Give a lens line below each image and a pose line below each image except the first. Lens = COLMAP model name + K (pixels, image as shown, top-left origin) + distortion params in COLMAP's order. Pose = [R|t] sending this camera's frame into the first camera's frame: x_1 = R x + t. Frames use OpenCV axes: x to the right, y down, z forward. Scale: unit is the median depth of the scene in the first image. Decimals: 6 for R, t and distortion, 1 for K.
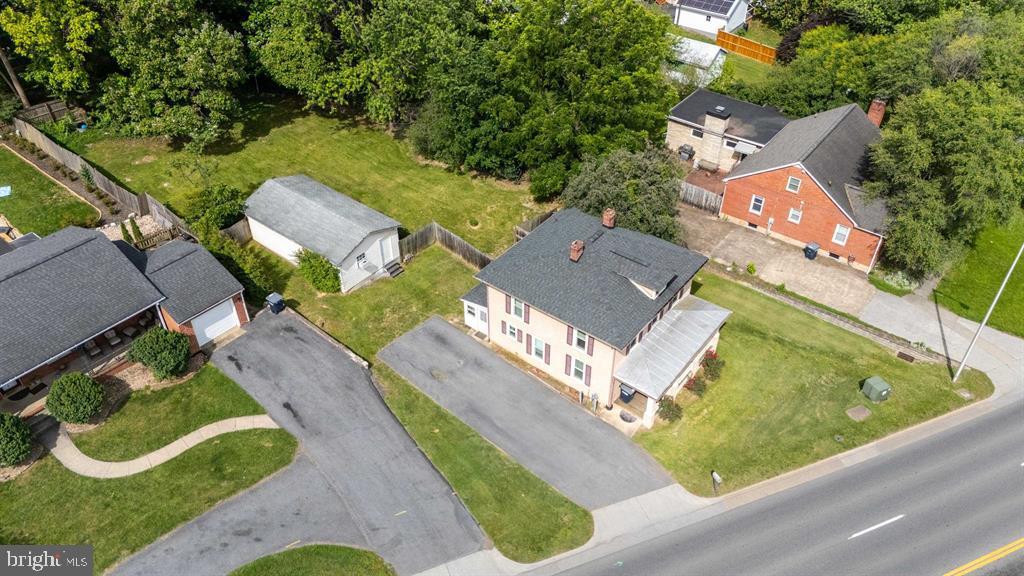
lens RADIAL K [[757.0, 0, 512.8], [0, 757.0, 289.8], [0, 0, 1]] dist [0.073622, -0.068729]
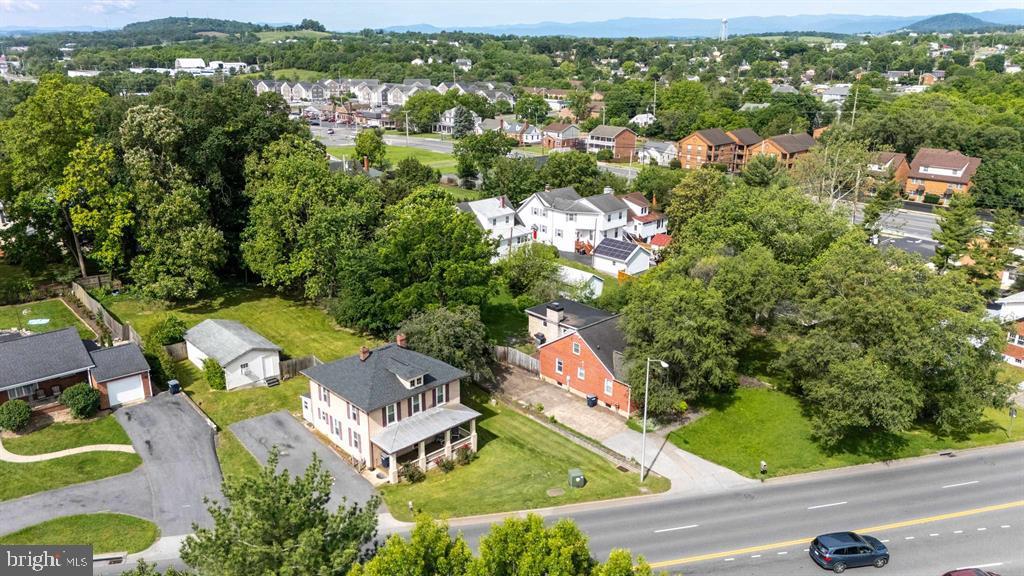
lens RADIAL K [[757.0, 0, 515.8], [0, 757.0, 283.8], [0, 0, 1]] dist [0.073622, -0.068729]
pose [[0.987865, 0.053343, -0.145871, 0.483113], [-0.103824, 0.925300, -0.364747, 0.273071], [0.115518, 0.375466, 0.919609, -0.302605]]
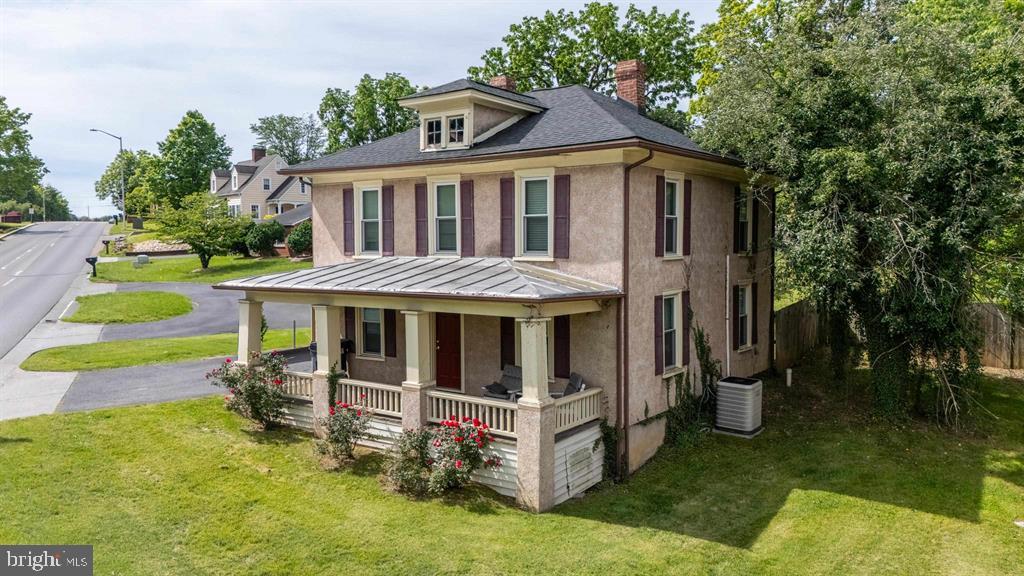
lens RADIAL K [[757.0, 0, 513.5], [0, 757.0, 291.4], [0, 0, 1]] dist [0.073622, -0.068729]
pose [[0.026514, 0.060767, -0.997800, 0.495730], [-0.634692, 0.772176, 0.030161, 0.022440], [0.772310, 0.632496, 0.059041, 0.880776]]
